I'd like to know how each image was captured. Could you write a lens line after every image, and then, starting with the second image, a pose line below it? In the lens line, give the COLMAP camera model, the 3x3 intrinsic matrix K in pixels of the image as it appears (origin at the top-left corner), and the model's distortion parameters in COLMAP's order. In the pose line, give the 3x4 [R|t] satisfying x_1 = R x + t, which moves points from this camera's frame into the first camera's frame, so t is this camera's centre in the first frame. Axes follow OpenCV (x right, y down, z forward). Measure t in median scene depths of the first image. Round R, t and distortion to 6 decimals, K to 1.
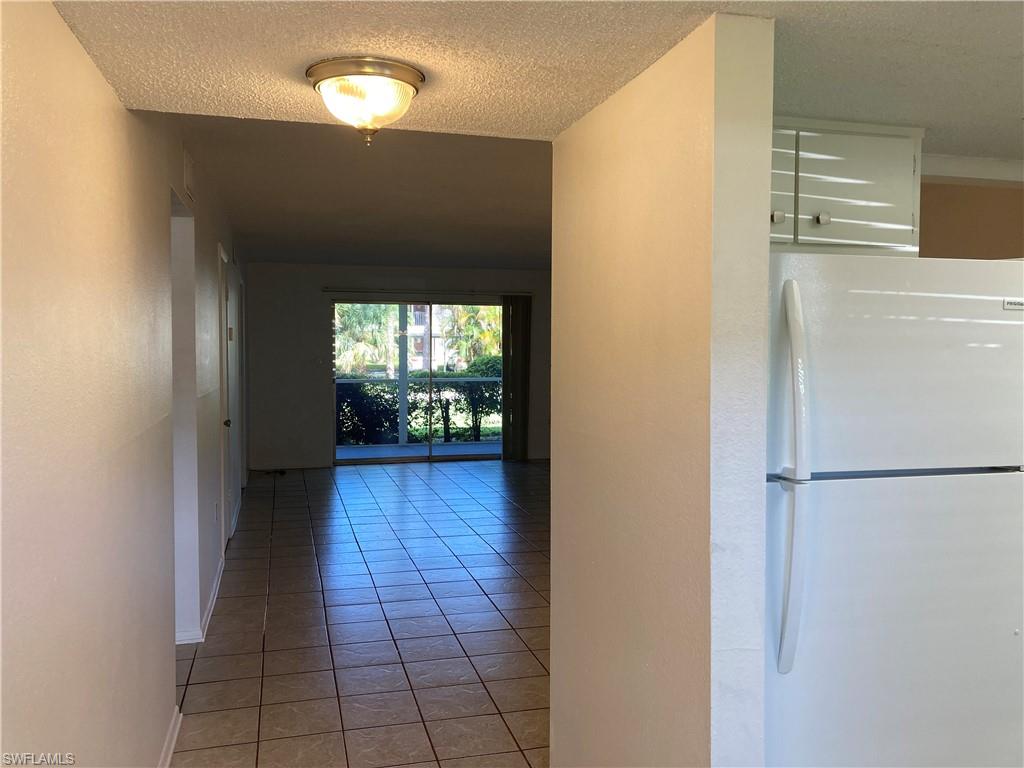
lens RADIAL K [[829.0, 0, 512.0], [0, 829.0, 384.0], [0, 0, 1]] dist [0.010837, 0.004452]
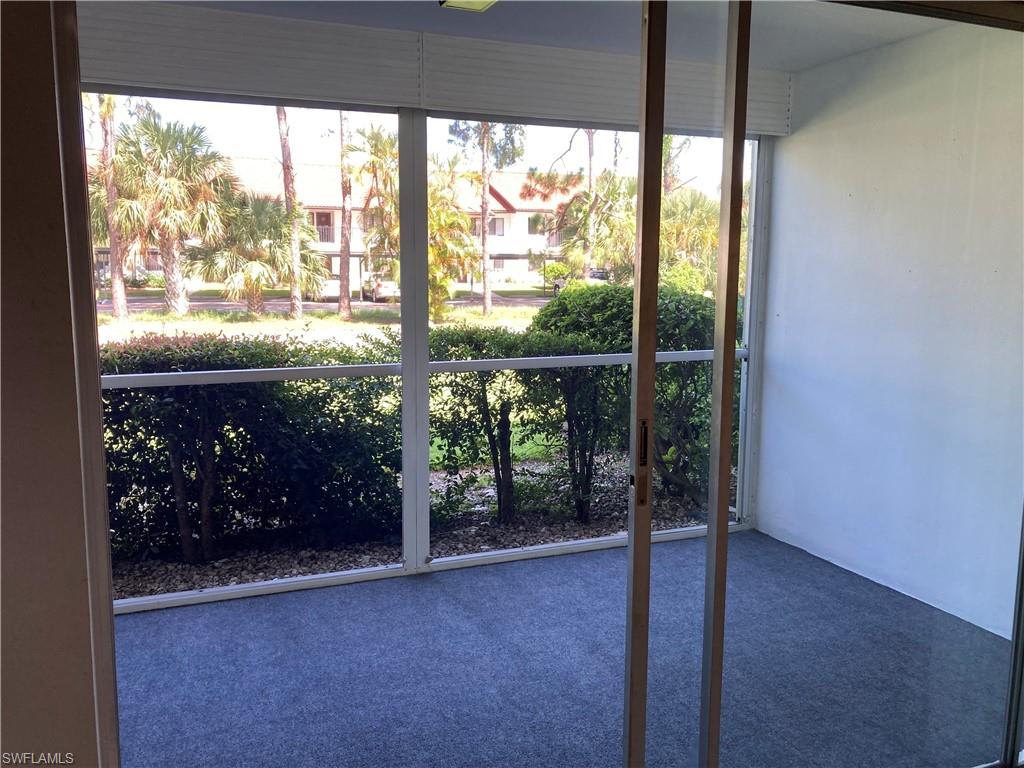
lens RADIAL K [[828.4, 0, 511.4], [0, 828.4, 372.1], [0, 0, 1]] dist [0.007009, -0.001791]
pose [[0.992715, -0.011848, 0.119905, -0.119086], [0.002411, 0.996907, 0.078549, -0.025084], [-0.120465, -0.077687, 0.989673, 0.626748]]
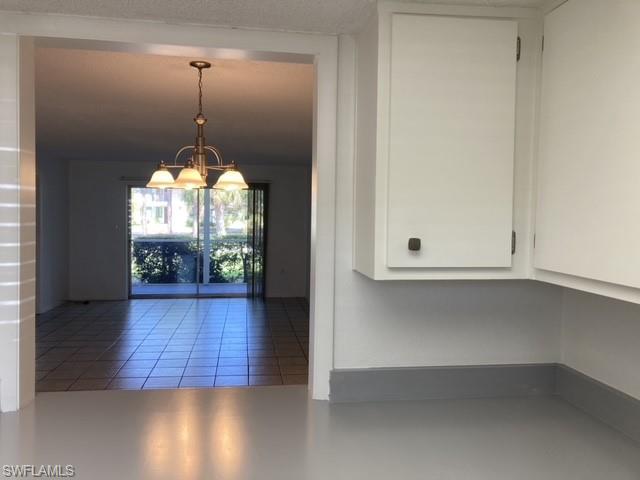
lens RADIAL K [[518.1, 0, 320.0], [0, 518.1, 240.0], [0, 0, 1]] dist [0.010837, 0.004452]
pose [[0.992029, 0.015446, -0.125059, 0.170423], [-0.015630, 0.999878, -0.000494, -0.007510], [0.125037, 0.002444, 0.992149, 0.090793]]
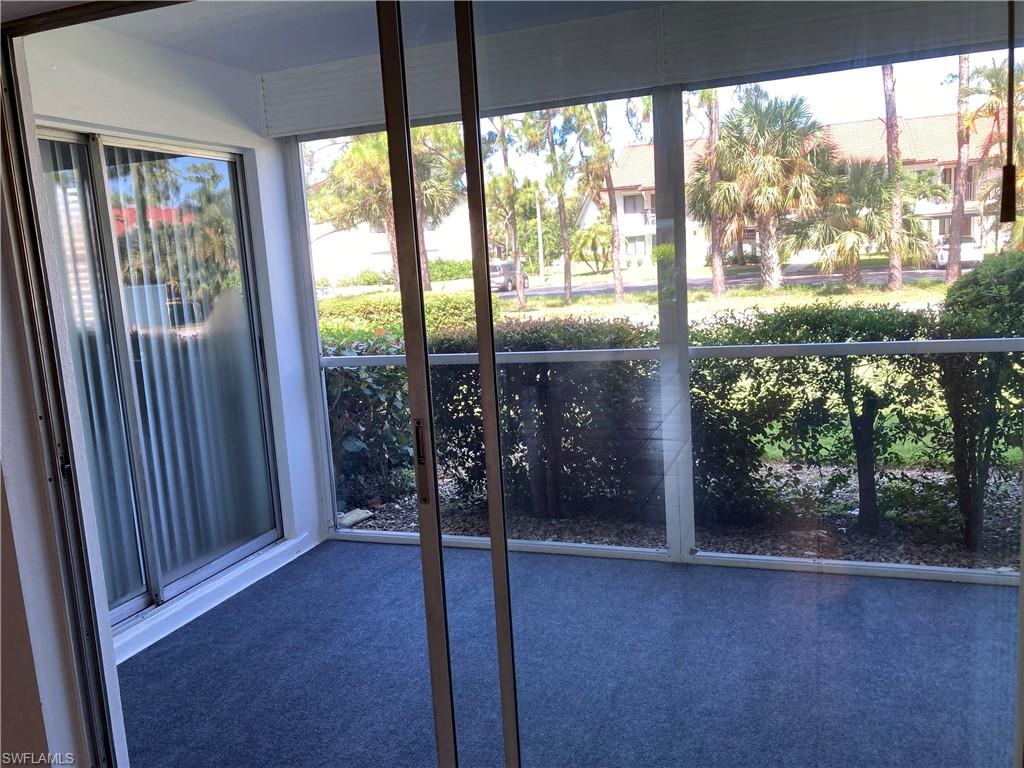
lens RADIAL K [[829.0, 0, 512.0], [0, 829.0, 384.0], [0, 0, 1]] dist [0.010837, 0.004452]
pose [[0.813481, 0.033265, -0.580640, -0.002523], [0.038359, 0.993120, 0.110638, -0.027043], [0.580326, -0.112275, 0.806608, 0.654548]]
